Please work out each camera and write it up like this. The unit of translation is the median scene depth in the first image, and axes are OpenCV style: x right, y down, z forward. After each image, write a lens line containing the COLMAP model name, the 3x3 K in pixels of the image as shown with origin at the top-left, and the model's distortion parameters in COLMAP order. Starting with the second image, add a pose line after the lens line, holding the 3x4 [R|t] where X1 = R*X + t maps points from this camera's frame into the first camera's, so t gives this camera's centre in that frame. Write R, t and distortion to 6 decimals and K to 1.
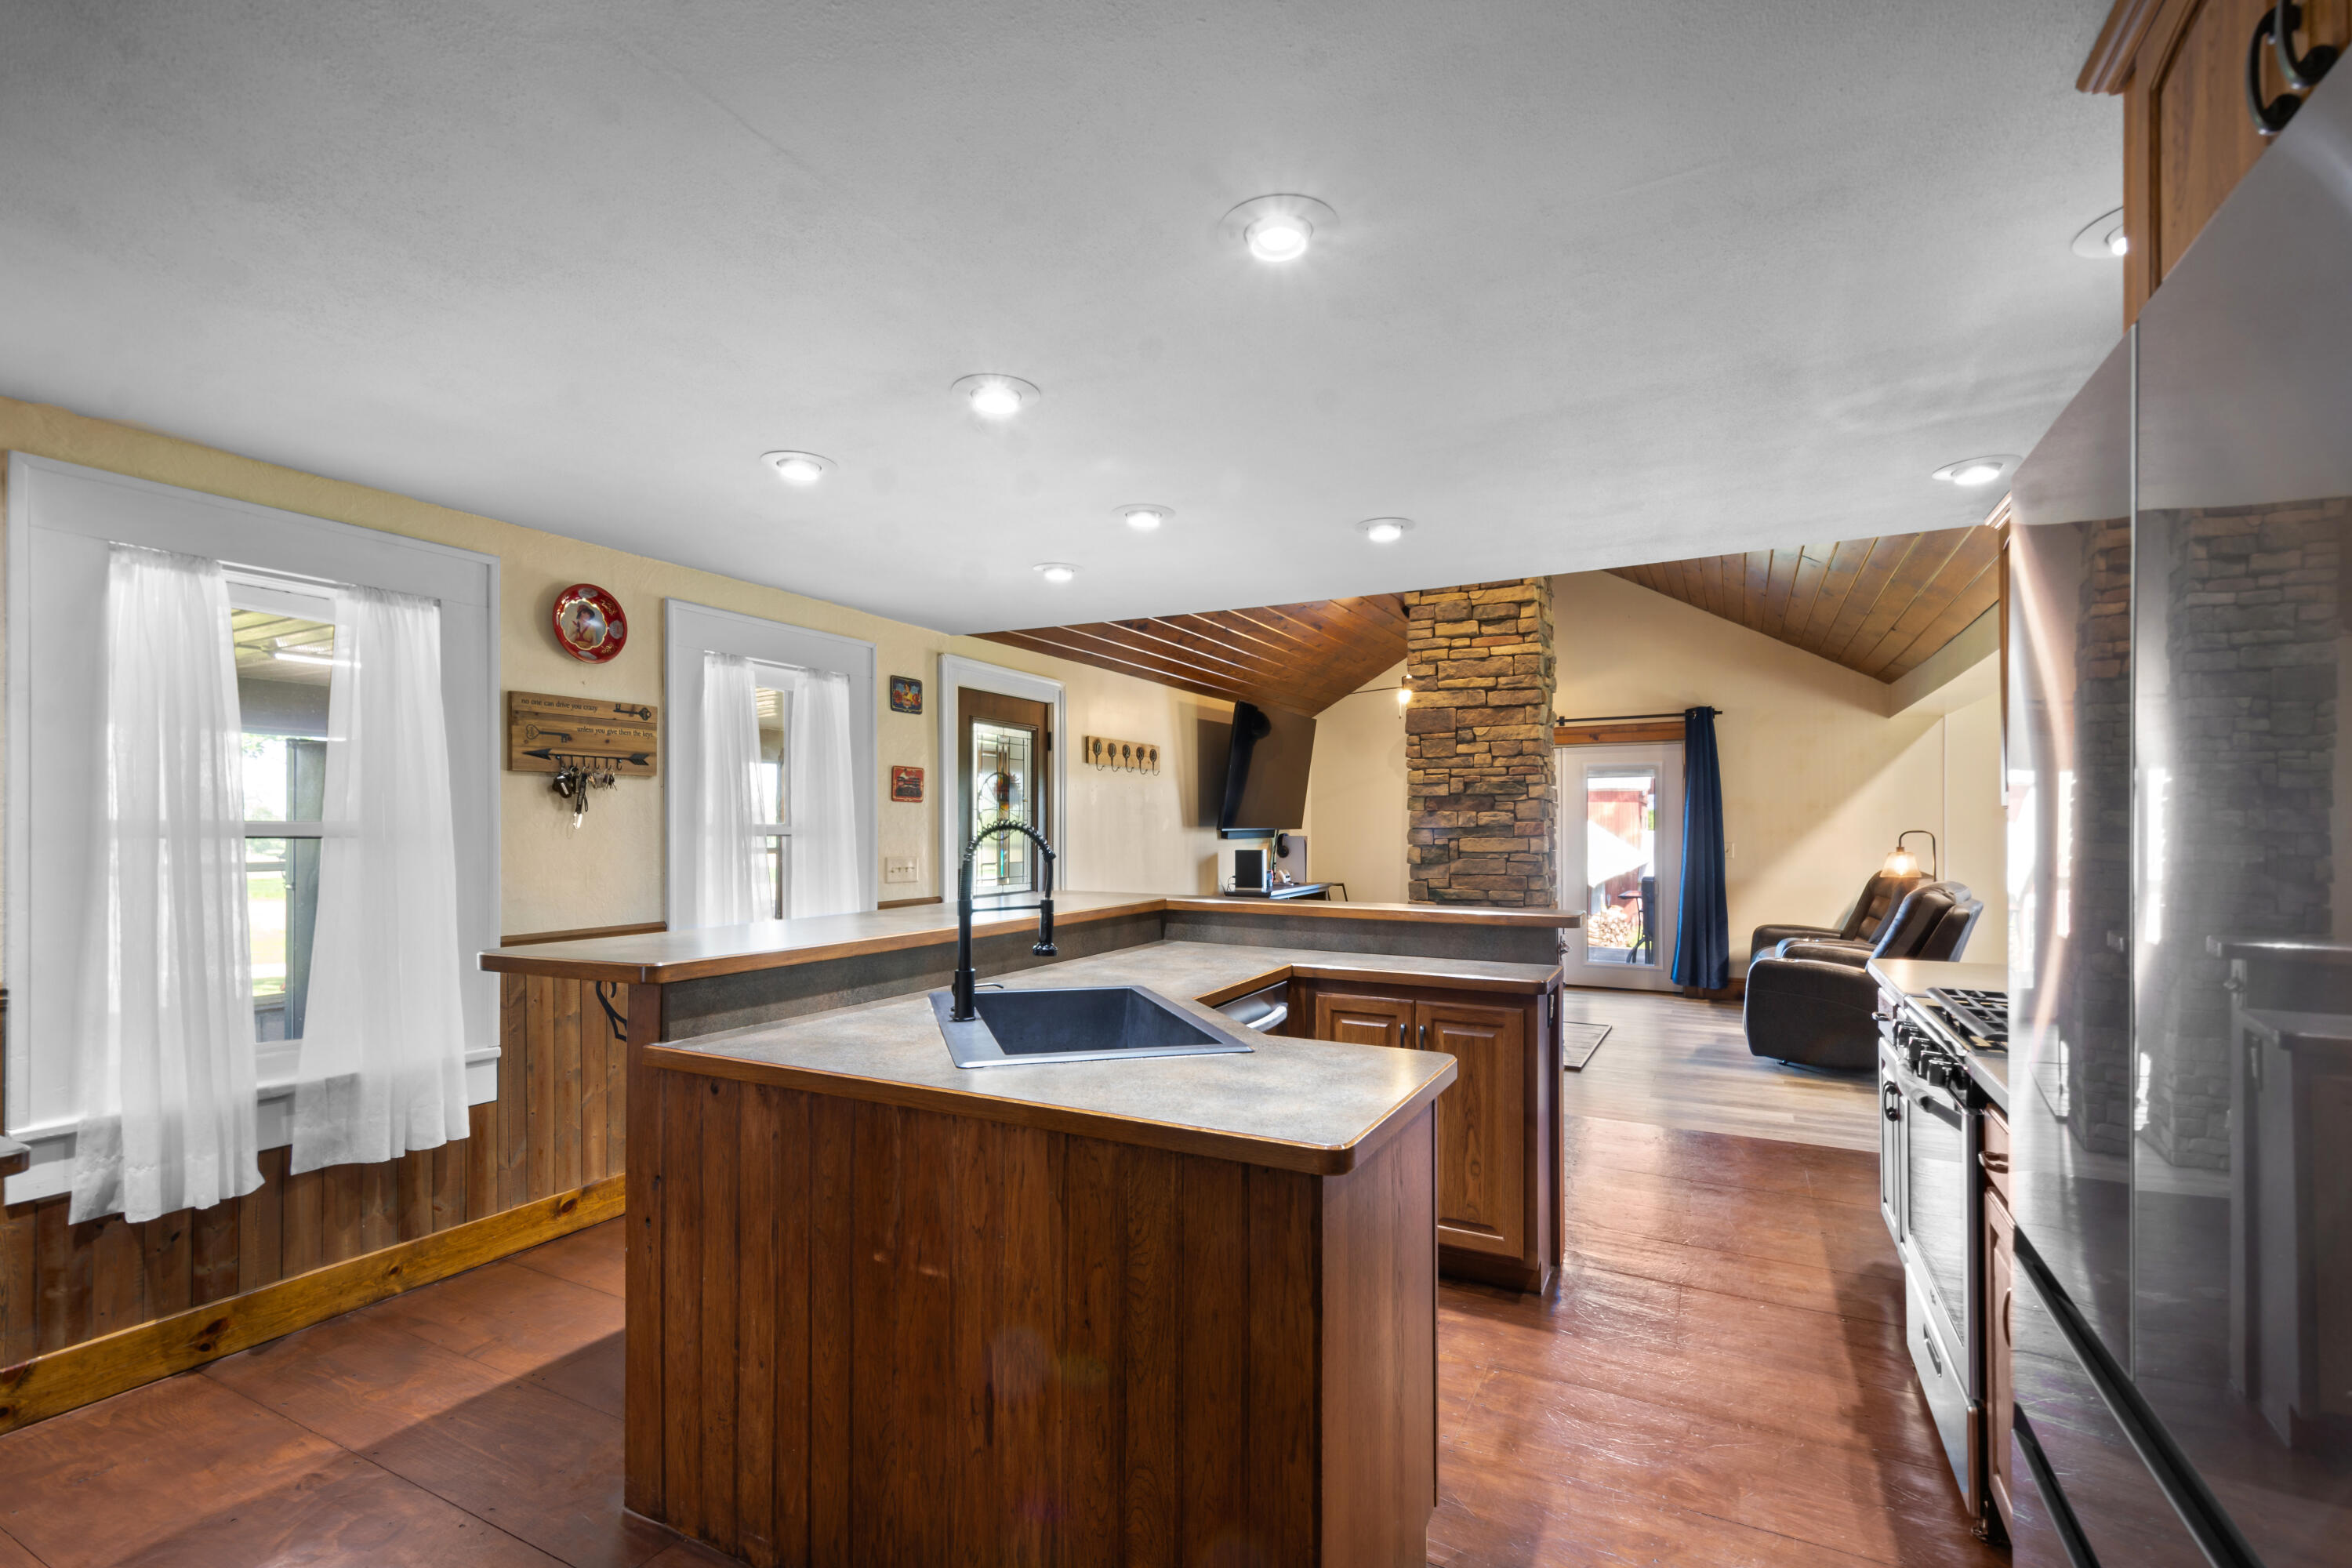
lens RADIAL K [[1038.9, 0, 1183.6], [0, 1038.9, 823.0], [0, 0, 1]] dist [0.016796, -0.000133]
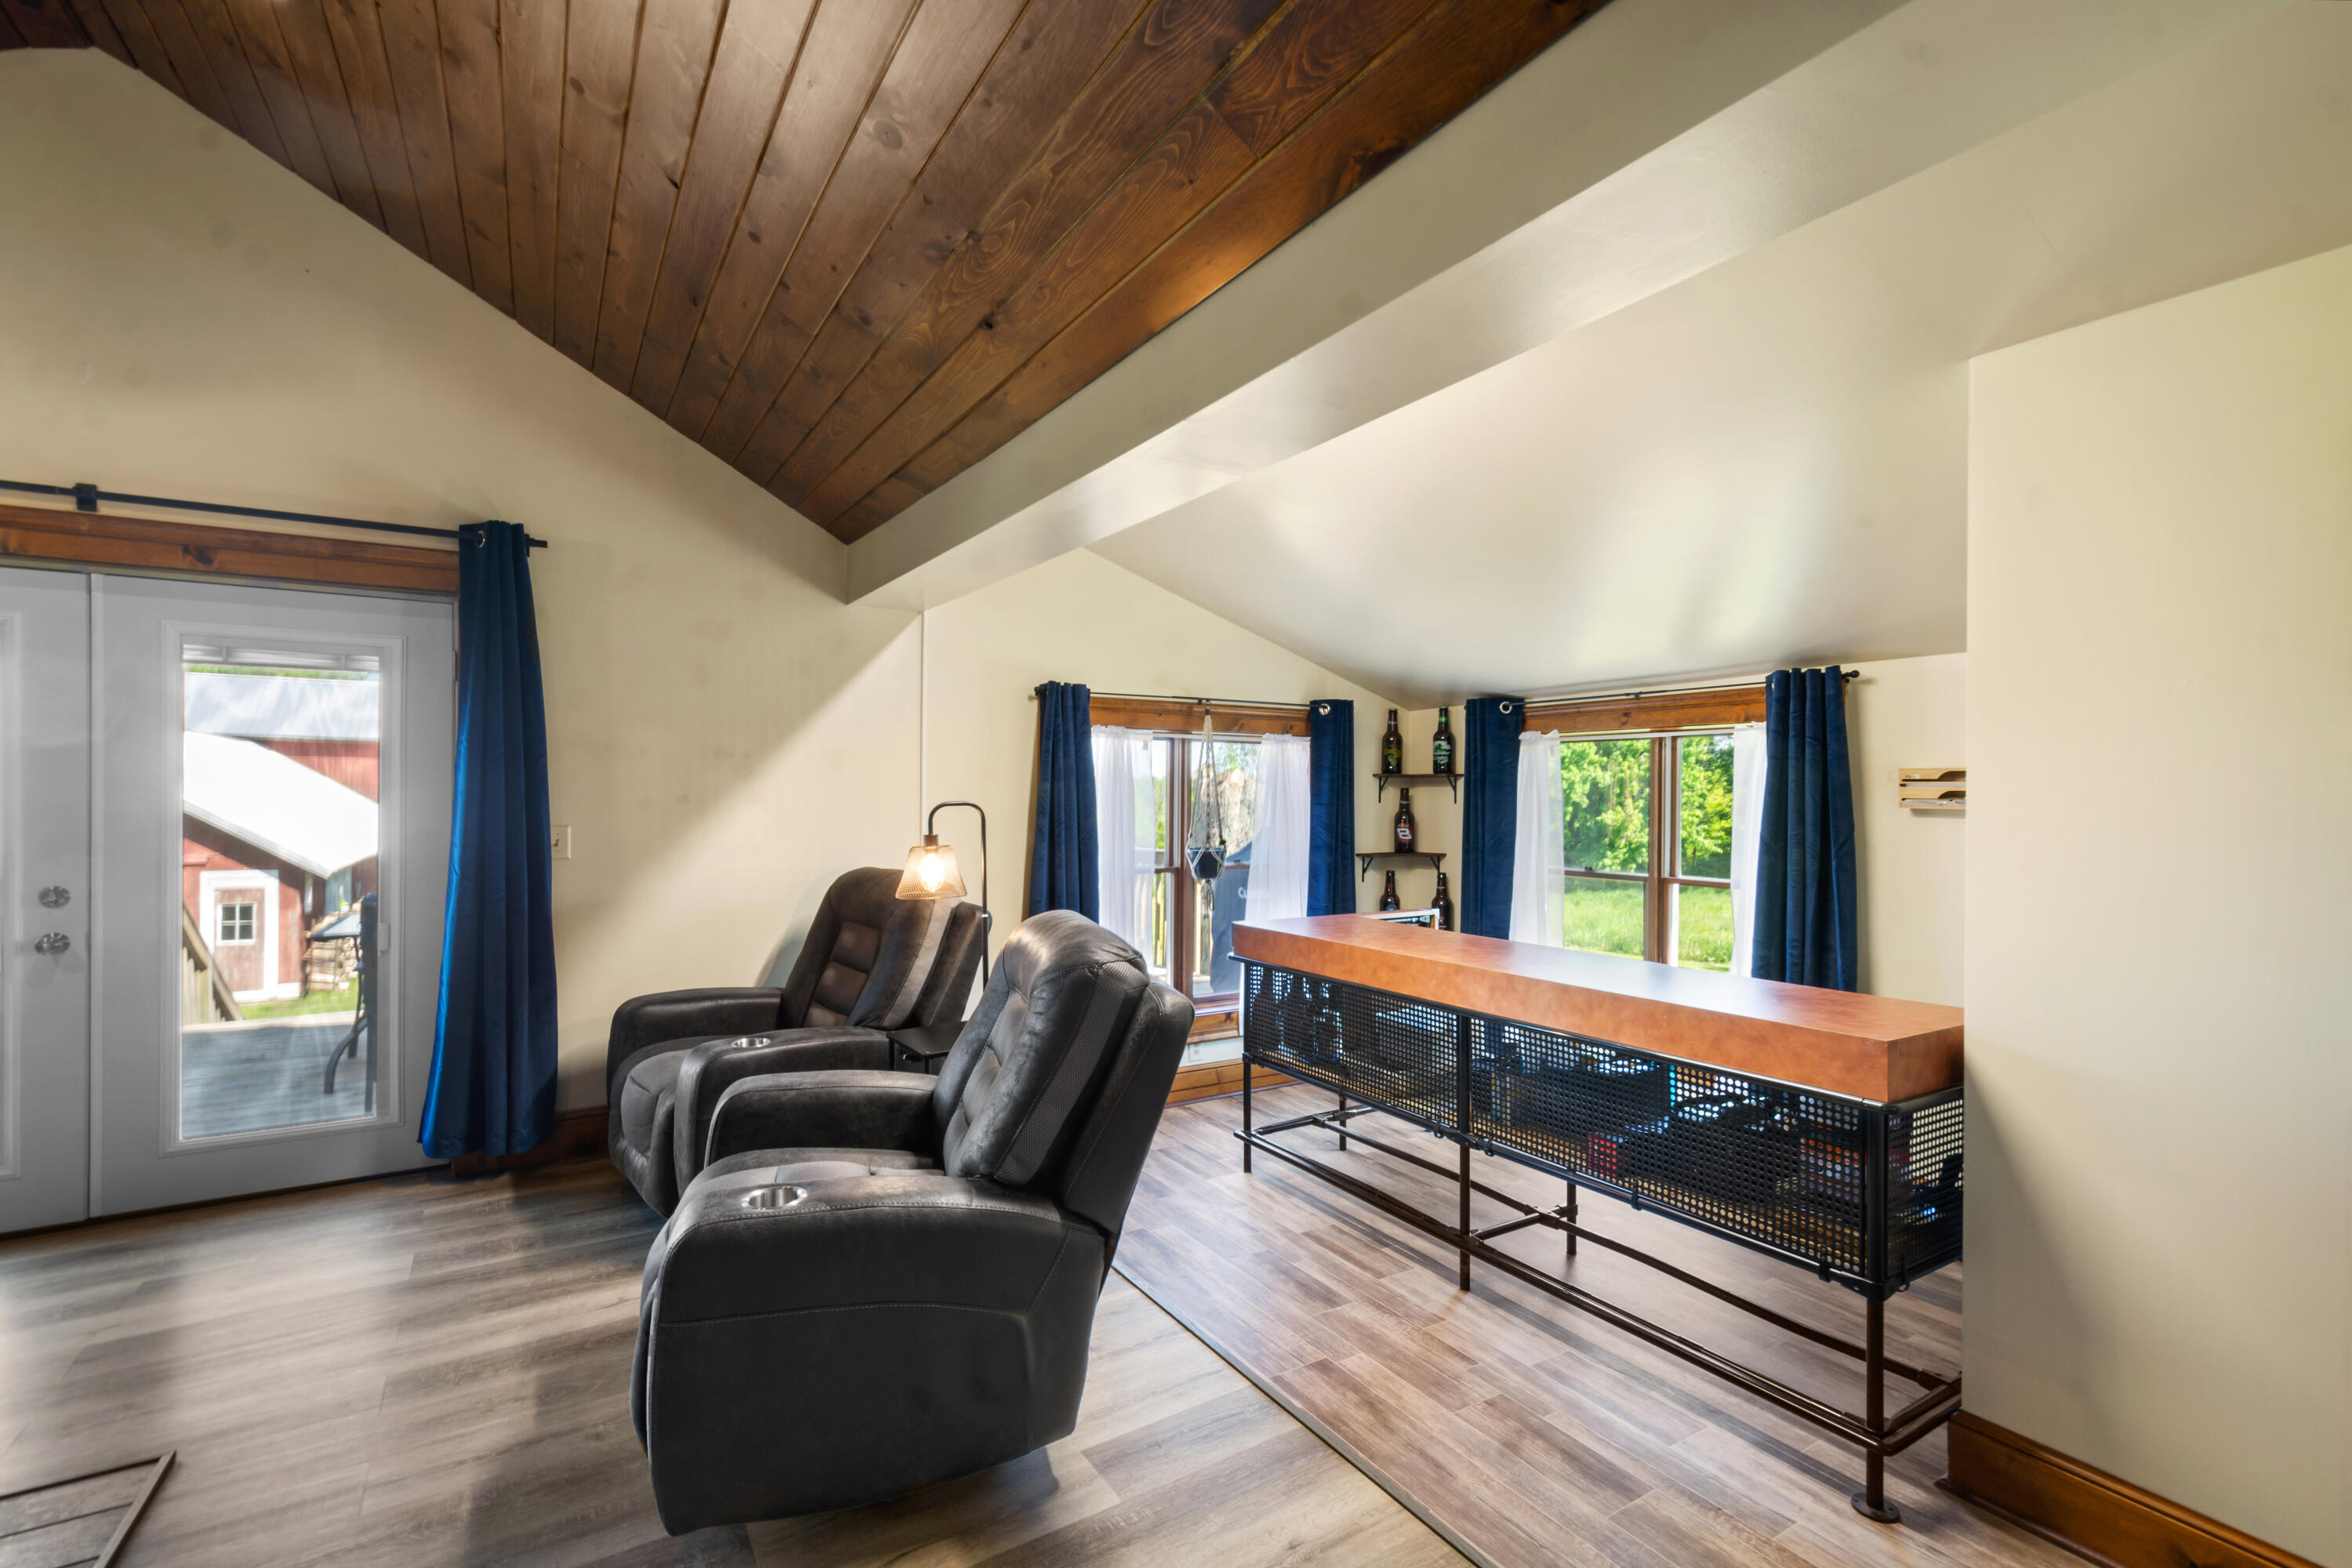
lens RADIAL K [[1038.7, 0, 1176.0], [0, 1038.7, 784.0], [0, 0, 1]] dist [0.015270, 0.000027]
pose [[0.508555, 0.010952, 0.860960, 0.419212], [-0.008406, 0.999935, -0.007755, 0.001989], [-0.860988, -0.003294, 0.508614, 0.849986]]
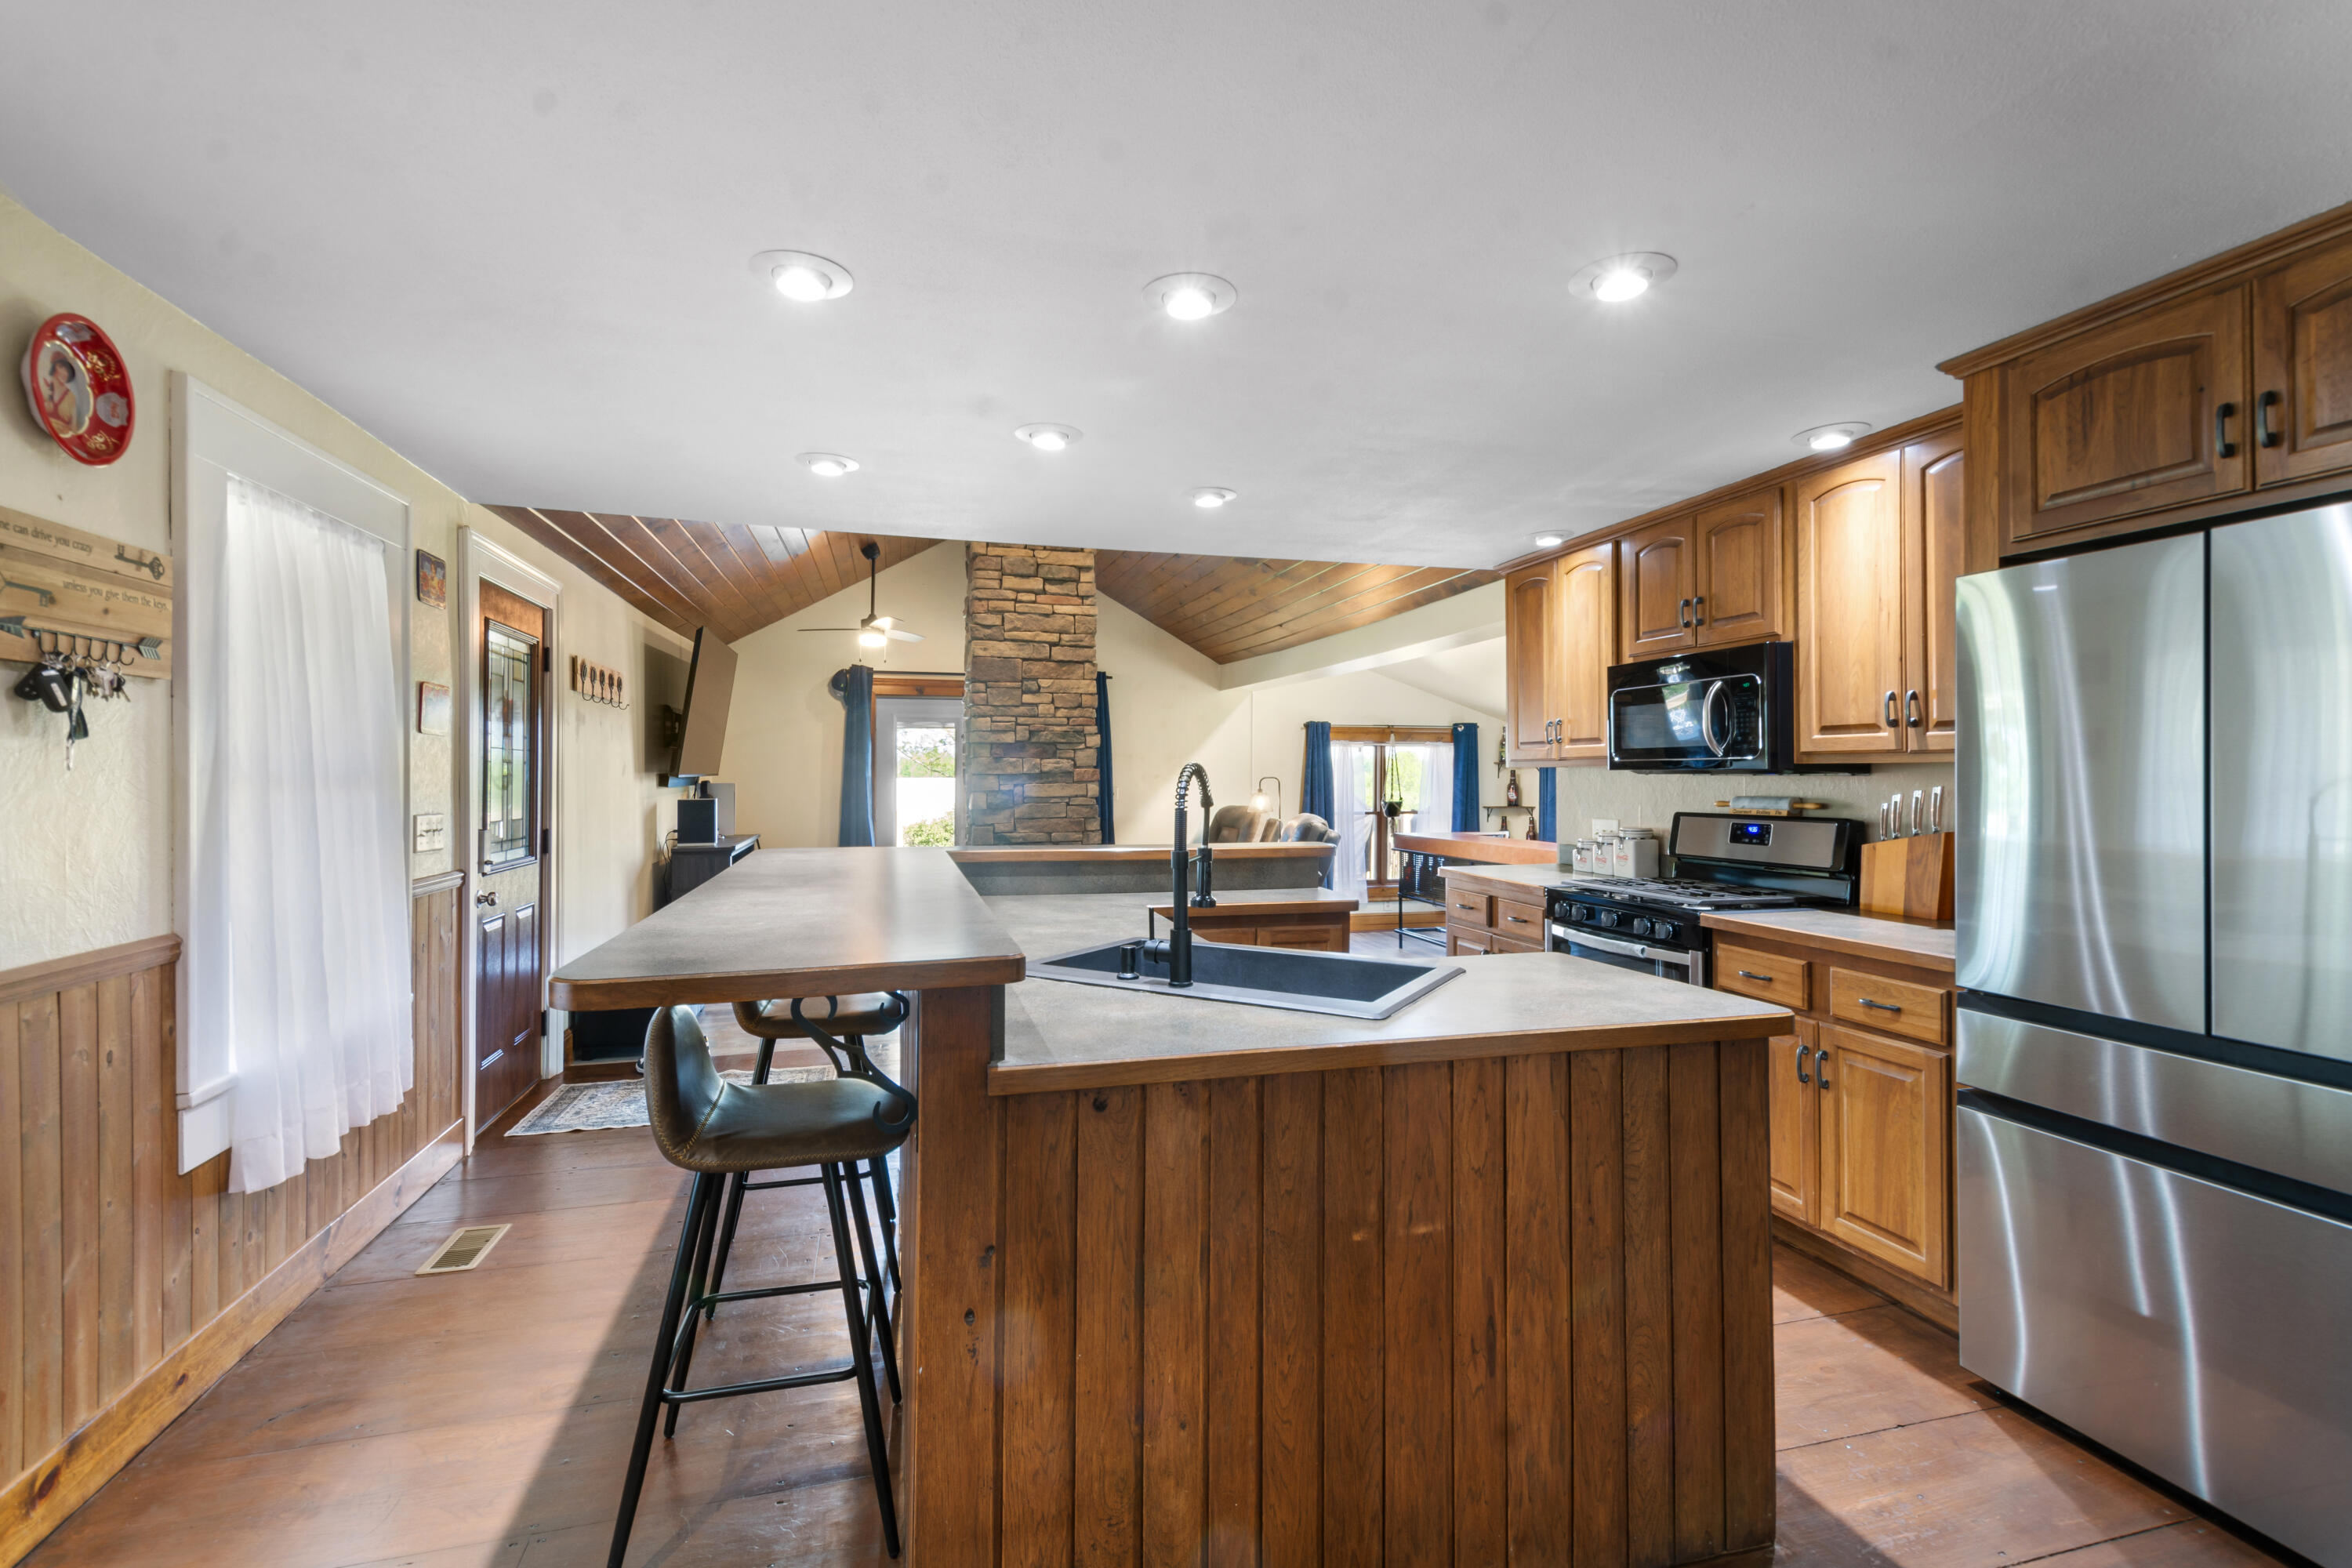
lens RADIAL K [[1025.7, 0, 1170.0], [0, 1025.7, 769.9], [0, 0, 1]] dist [0.013190, -0.000499]
pose [[0.735873, 0.004898, 0.677102, -0.364726], [-0.004234, 0.999988, -0.002632, 0.002929], [-0.677107, -0.000930, 0.735884, 0.157590]]
